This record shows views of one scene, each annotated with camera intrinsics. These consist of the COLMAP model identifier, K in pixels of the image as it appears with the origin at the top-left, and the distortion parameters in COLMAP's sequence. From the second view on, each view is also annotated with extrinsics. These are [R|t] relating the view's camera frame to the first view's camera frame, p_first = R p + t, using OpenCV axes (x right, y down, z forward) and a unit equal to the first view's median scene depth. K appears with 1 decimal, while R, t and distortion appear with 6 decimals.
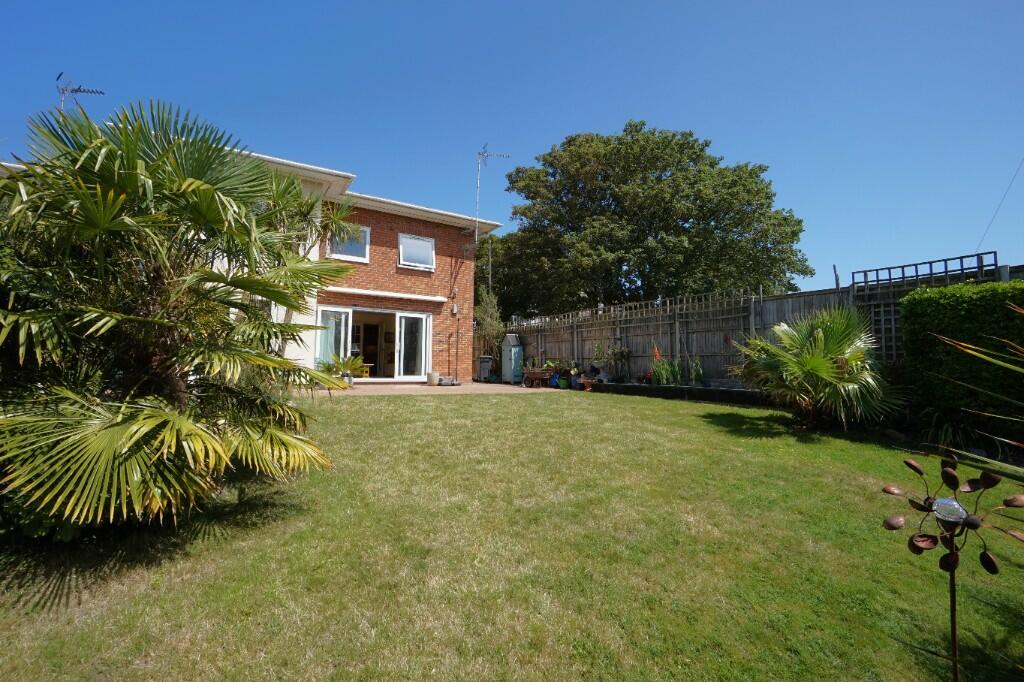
lens RADIAL K [[455.4, 0, 509.2], [0, 455.4, 337.4], [0, 0, 1]] dist [-0.062235, 0.018720]
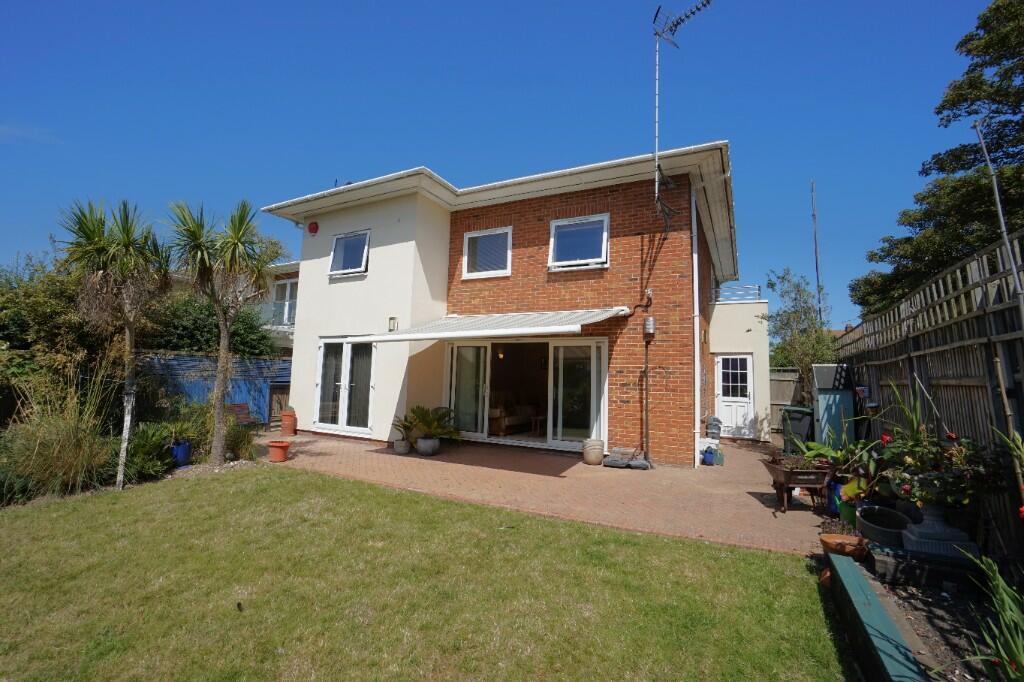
lens RADIAL K [[455.4, 0, 509.2], [0, 455.4, 337.4], [0, 0, 1]] dist [-0.062235, 0.018720]
pose [[0.488544, -0.079610, -0.868900, 0.290164], [0.034917, 0.996815, -0.071698, -0.015177], [0.871840, 0.004688, 0.489768, 0.621847]]
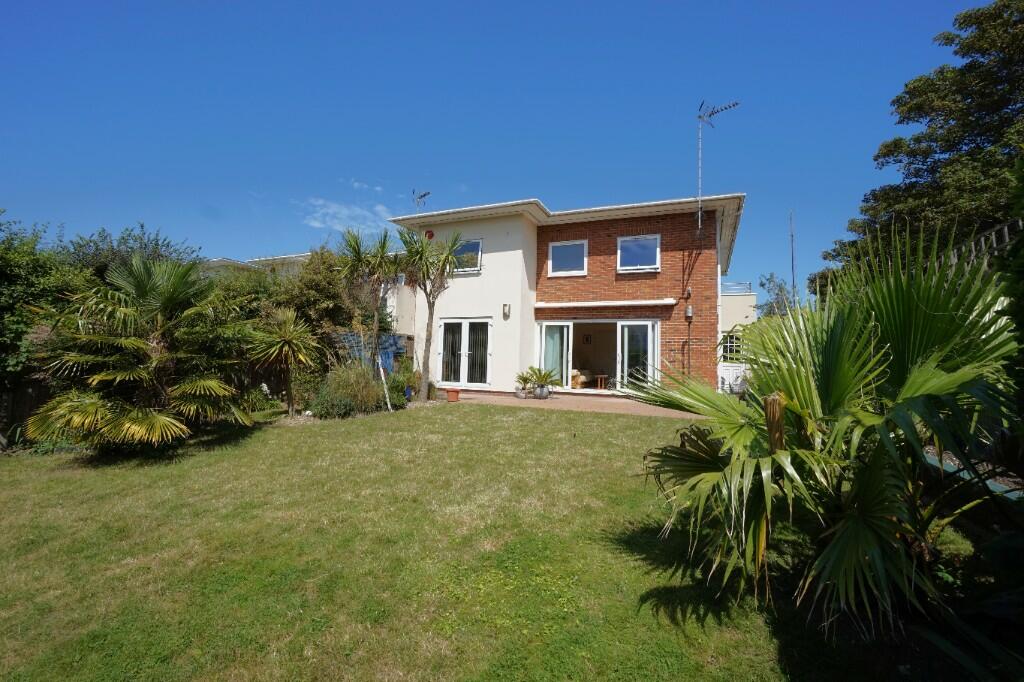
lens RADIAL K [[455.4, 0, 509.2], [0, 455.4, 337.4], [0, 0, 1]] dist [-0.062235, 0.018720]
pose [[0.553615, -0.048185, -0.831378, 0.408575], [0.036187, 0.998774, -0.033789, 0.001916], [0.831986, -0.011379, 0.554679, 0.283273]]
